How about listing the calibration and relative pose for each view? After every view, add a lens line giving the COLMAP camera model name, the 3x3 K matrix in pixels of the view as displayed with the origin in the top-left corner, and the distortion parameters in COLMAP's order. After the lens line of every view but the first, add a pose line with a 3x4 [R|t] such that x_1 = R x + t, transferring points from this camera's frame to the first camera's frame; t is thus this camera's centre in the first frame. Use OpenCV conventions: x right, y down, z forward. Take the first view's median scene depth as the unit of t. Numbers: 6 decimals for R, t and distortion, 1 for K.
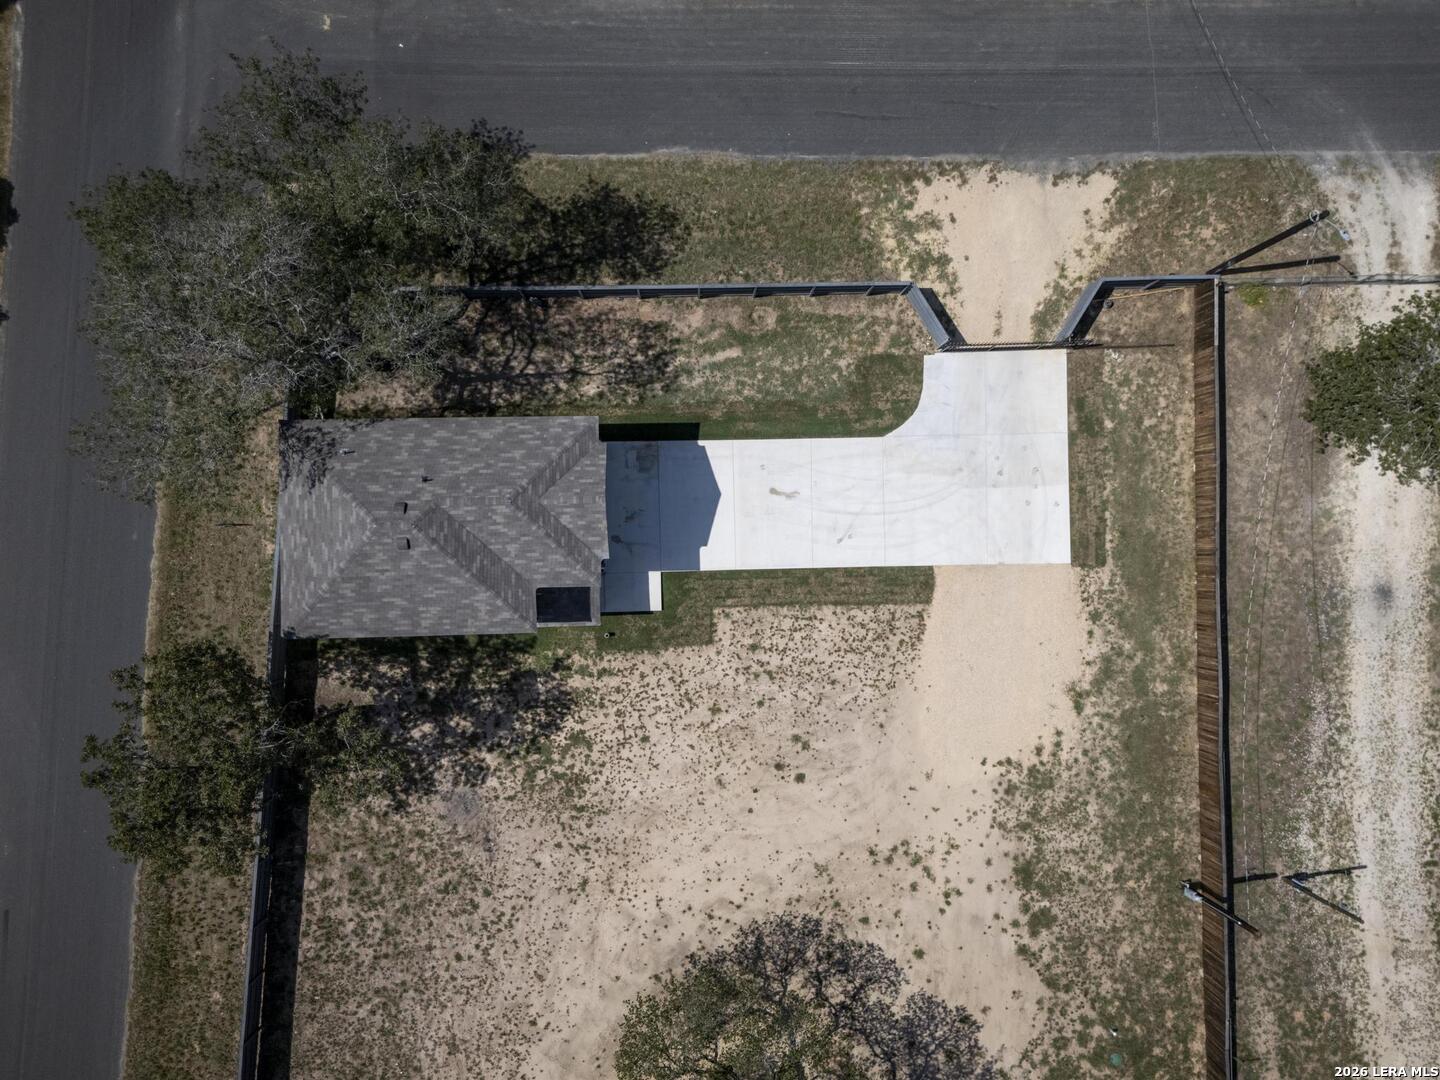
lens RADIAL K [[1056.6, 0, 712.6], [0, 1056.6, 546.8], [0, 0, 1]] dist [0.076214, -0.080802]
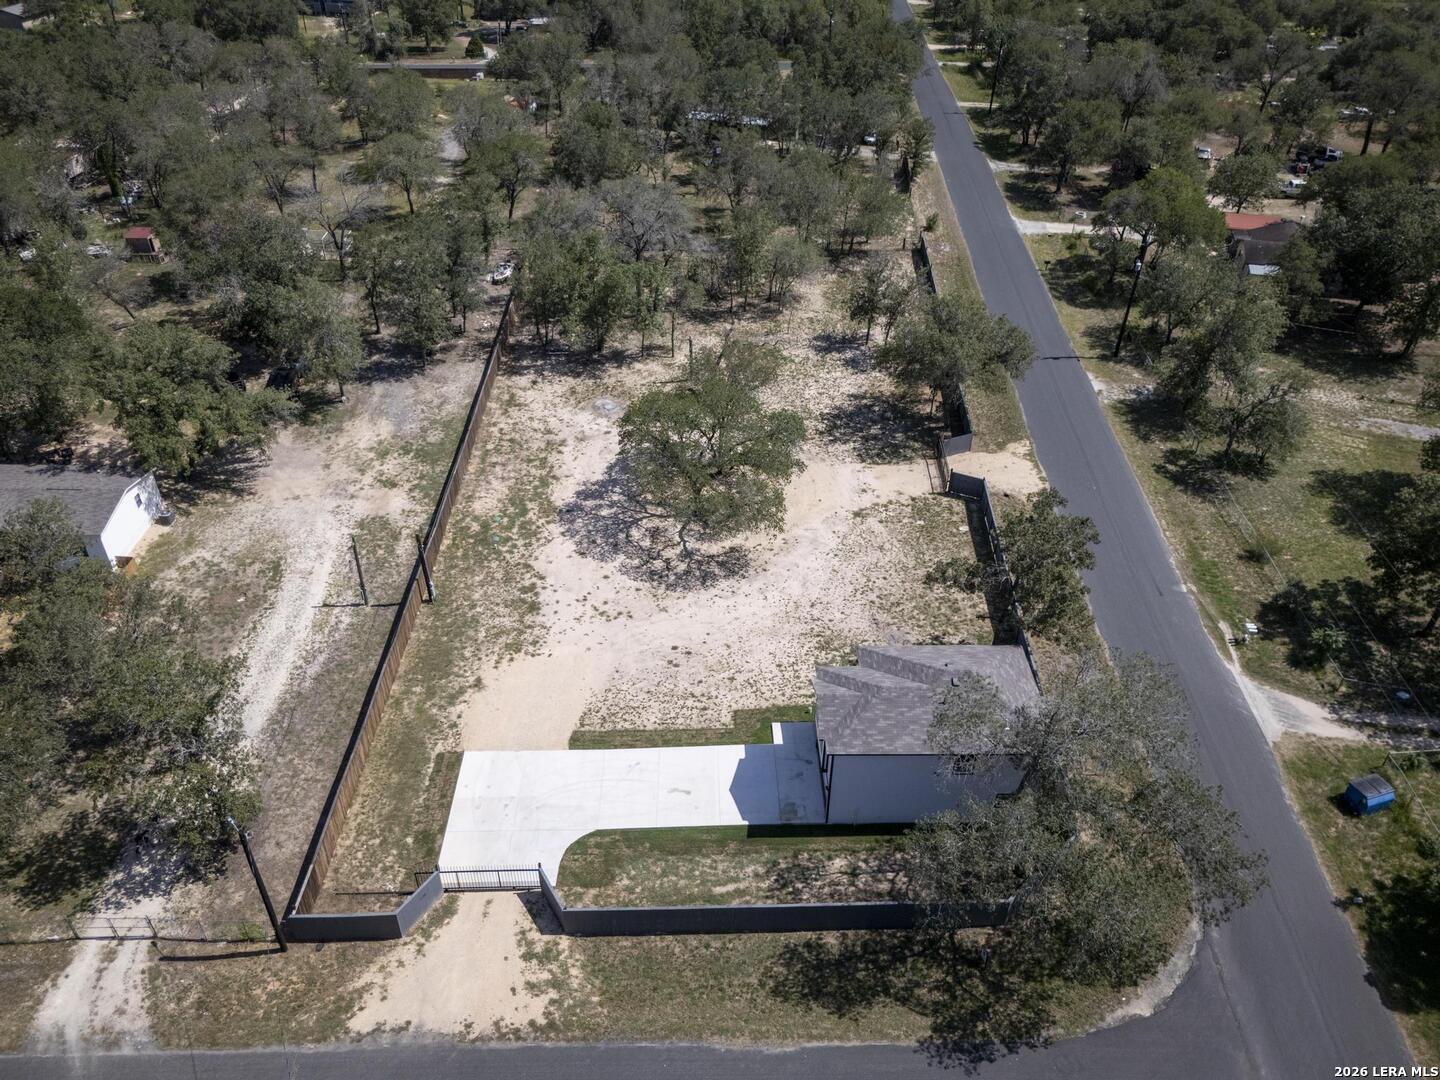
lens RADIAL K [[1056.6, 0, 717.0], [0, 1056.6, 541.5], [0, 0, 1]] dist [0.076214, -0.080802]
pose [[-0.999422, -0.028479, -0.018555, 0.054736], [0.001348, -0.578666, 0.815563, -0.914841], [-0.033964, 0.815067, 0.578370, 0.011966]]
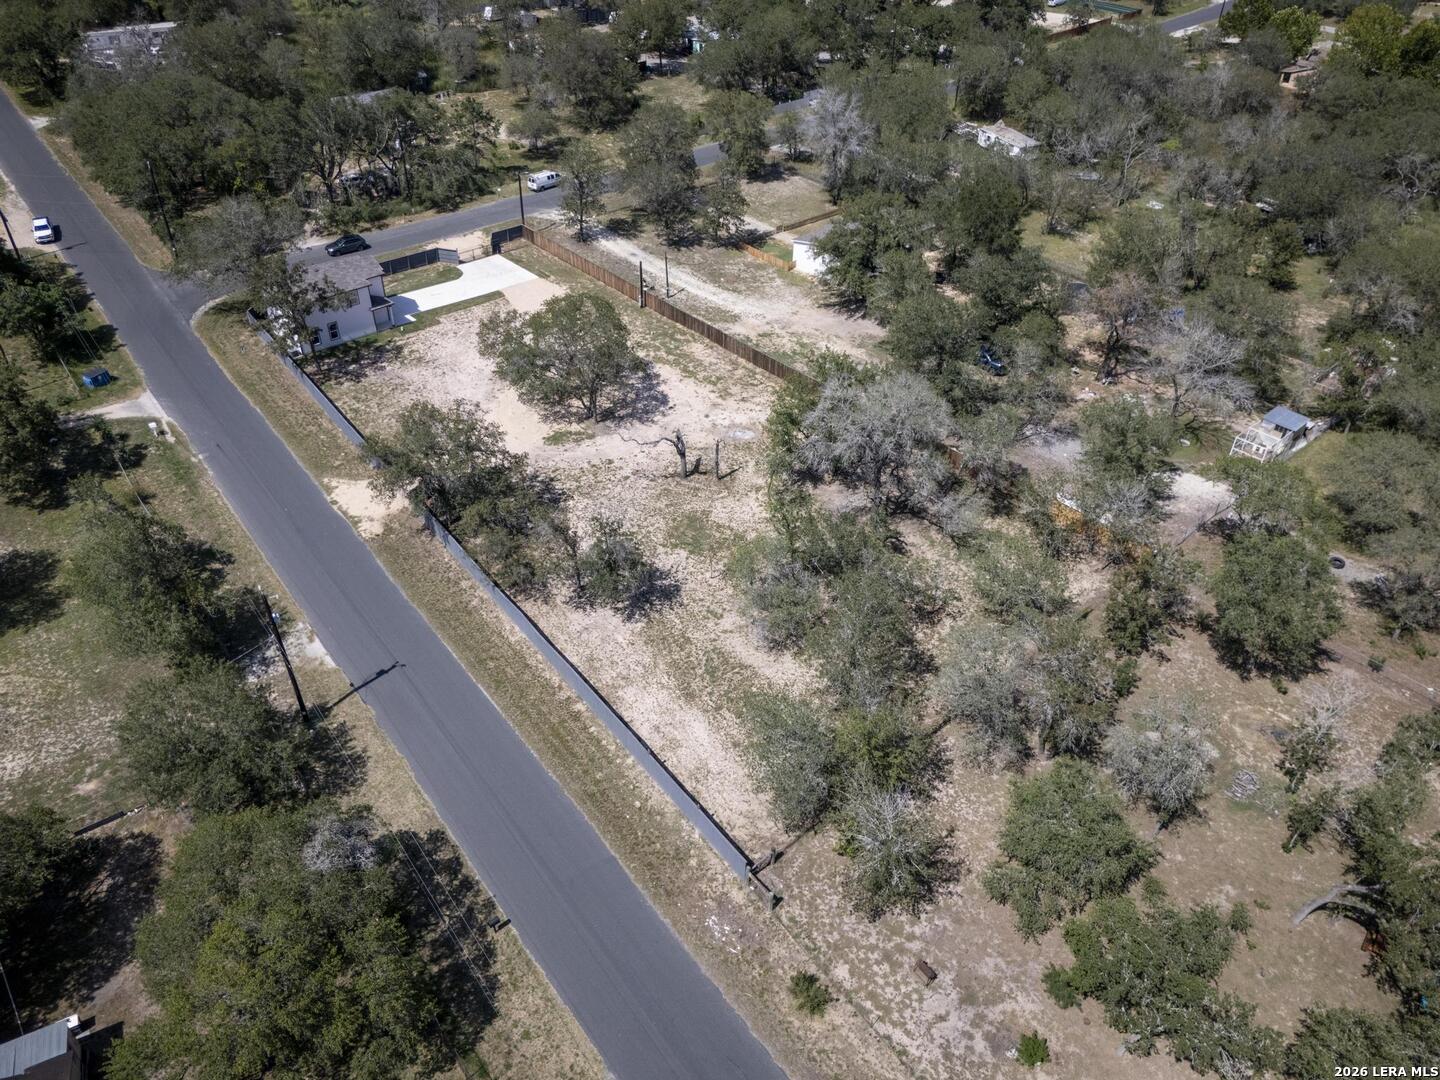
lens RADIAL K [[1056.6, 0, 716.9], [0, 1056.6, 547.1], [0, 0, 1]] dist [0.076214, -0.080802]
pose [[0.755925, -0.408893, 0.511257, -1.057669], [0.654646, 0.476884, -0.586532, 2.347027], [-0.003981, 0.778067, 0.628169, -0.228716]]
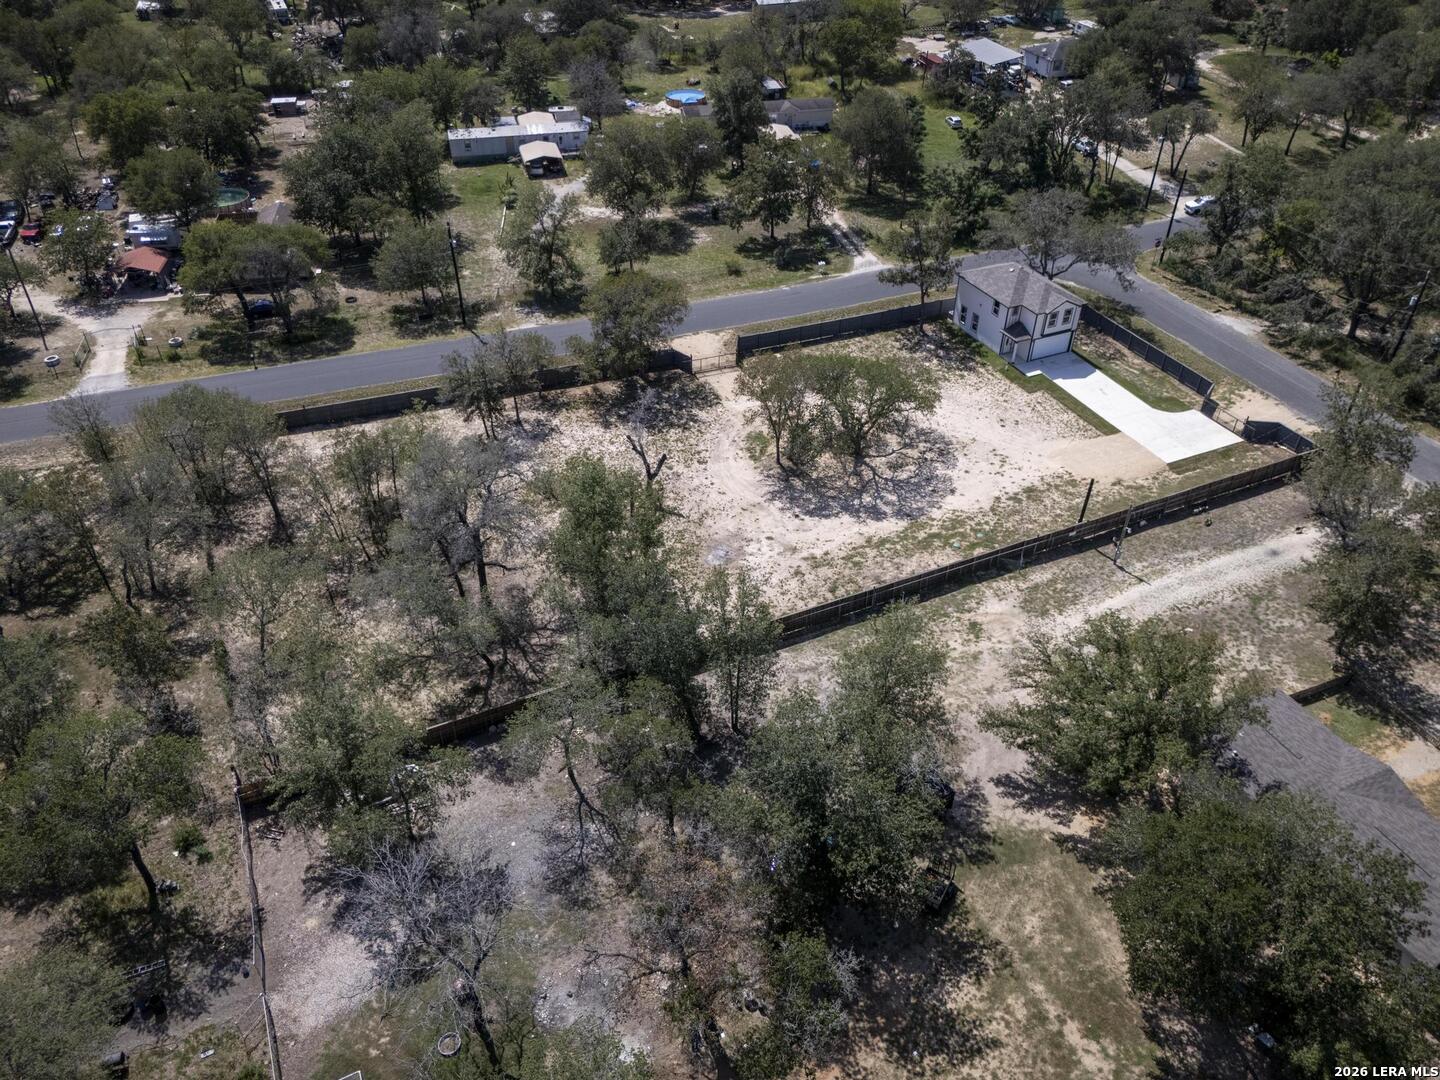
lens RADIAL K [[1056.6, 0, 715.2], [0, 1056.6, 544.9], [0, 0, 1]] dist [0.076214, -0.080802]
pose [[0.401934, 0.546154, -0.734959, 1.614416], [-0.915573, 0.251315, -0.313953, 1.532953], [0.013240, 0.799097, 0.601056, -0.144866]]
